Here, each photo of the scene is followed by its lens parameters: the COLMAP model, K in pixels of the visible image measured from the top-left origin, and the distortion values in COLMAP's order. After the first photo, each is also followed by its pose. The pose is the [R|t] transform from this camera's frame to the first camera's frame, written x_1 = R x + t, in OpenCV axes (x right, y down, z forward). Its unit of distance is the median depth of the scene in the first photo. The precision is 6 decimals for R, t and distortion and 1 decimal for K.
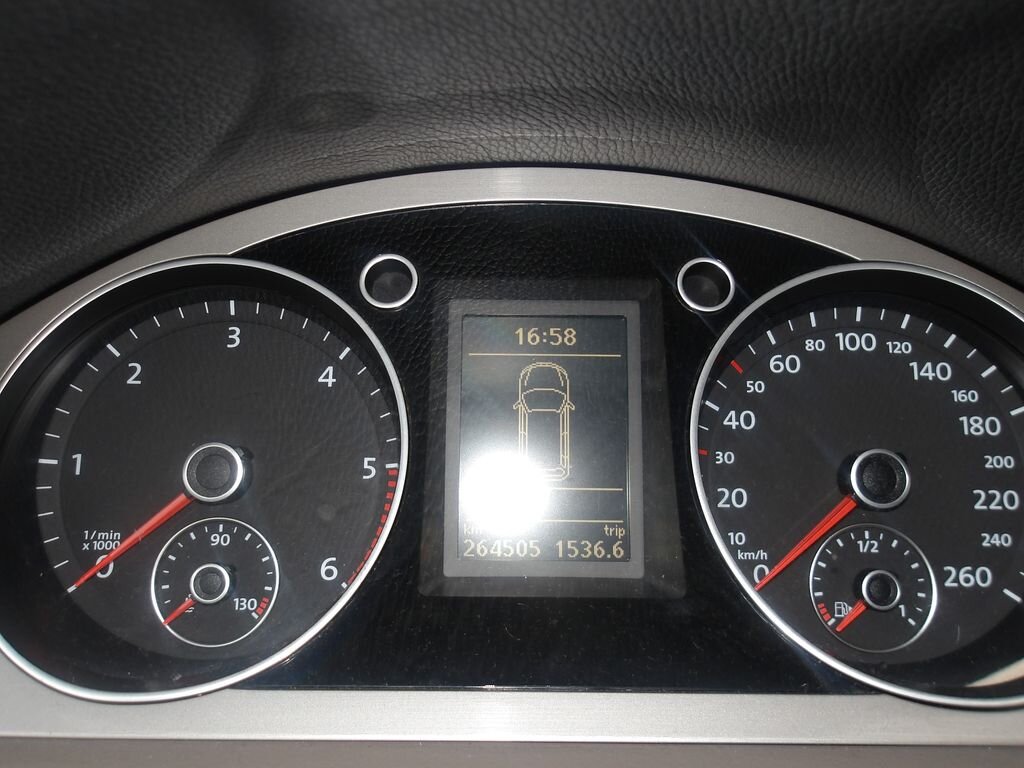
lens RADIAL K [[866.6, 0, 514.5], [0, 866.6, 378.7], [0, 0, 1]] dist [-0.005092, 0.011643]
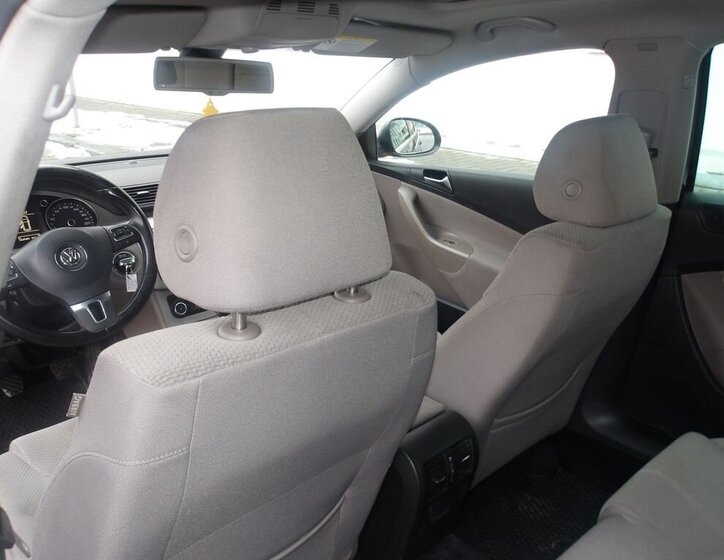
lens RADIAL K [[628.4, 0, 381.0], [0, 628.4, 272.5], [0, 0, 1]] dist [-0.007504, 0.001209]
pose [[0.742101, -0.216129, 0.634488, -1.266480], [0.174842, 0.976235, 0.128043, 0.319232], [-0.647083, 0.015915, 0.762253, -5.370039]]
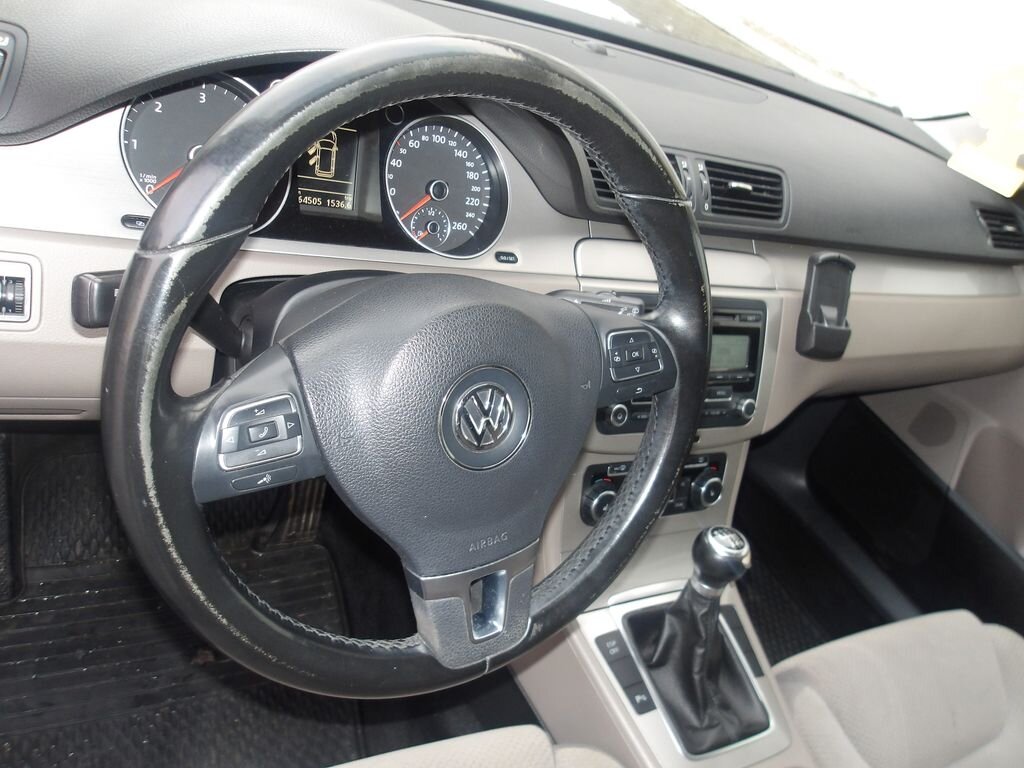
lens RADIAL K [[866.6, 0, 522.1], [0, 866.6, 378.7], [0, 0, 1]] dist [-0.005092, 0.011643]
pose [[0.844125, -0.001271, 0.536144, -0.876389], [-0.204289, 0.923797, 0.323829, -0.291188], [-0.495700, -0.382881, 0.779541, -1.600240]]
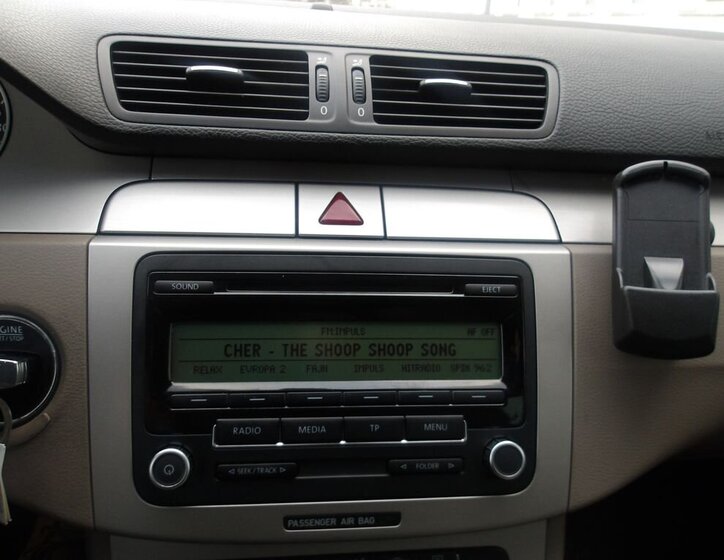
lens RADIAL K [[628.4, 0, 344.4], [0, 628.4, 271.3], [0, 0, 1]] dist [-0.007504, 0.001209]
pose [[0.996509, 0.017135, 0.081704, 1.253457], [-0.025088, 0.994935, 0.097336, 0.234142], [-0.079622, -0.099046, 0.991892, -0.657623]]
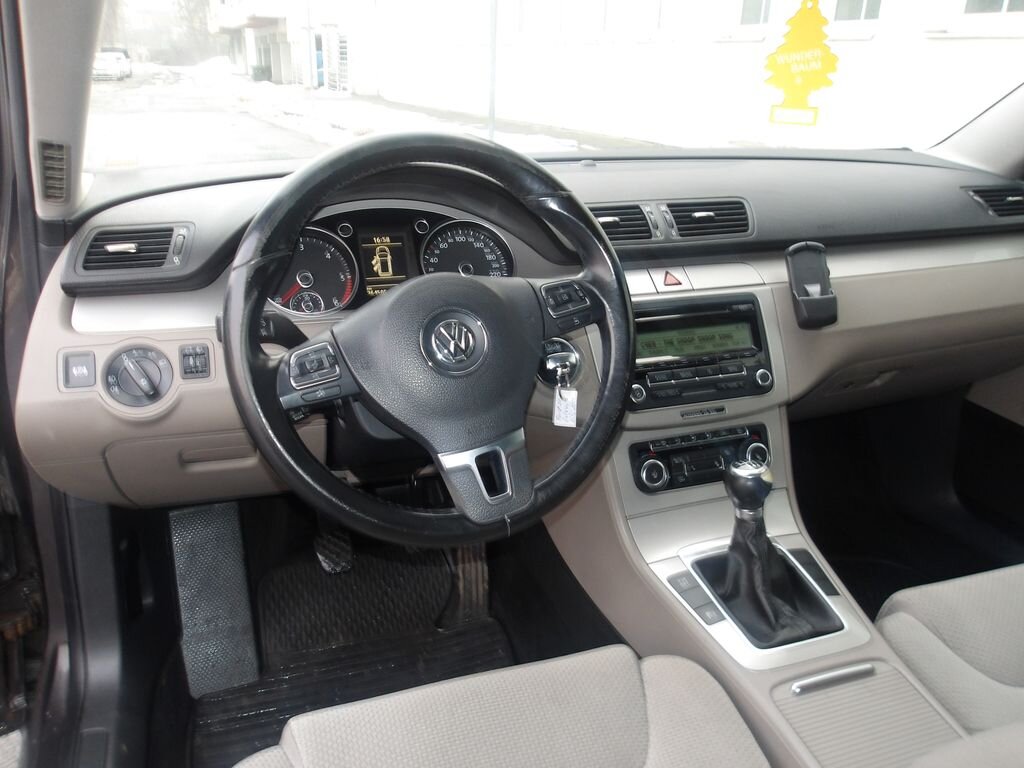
lens RADIAL K [[866.6, 0, 515.7], [0, 866.6, 373.0], [0, 0, 1]] dist [-0.005092, 0.011643]
pose [[0.949628, -0.105061, 0.295245, -0.622012], [0.087666, 0.993574, 0.071588, 0.319304], [-0.300869, -0.042099, 0.952736, -2.987565]]
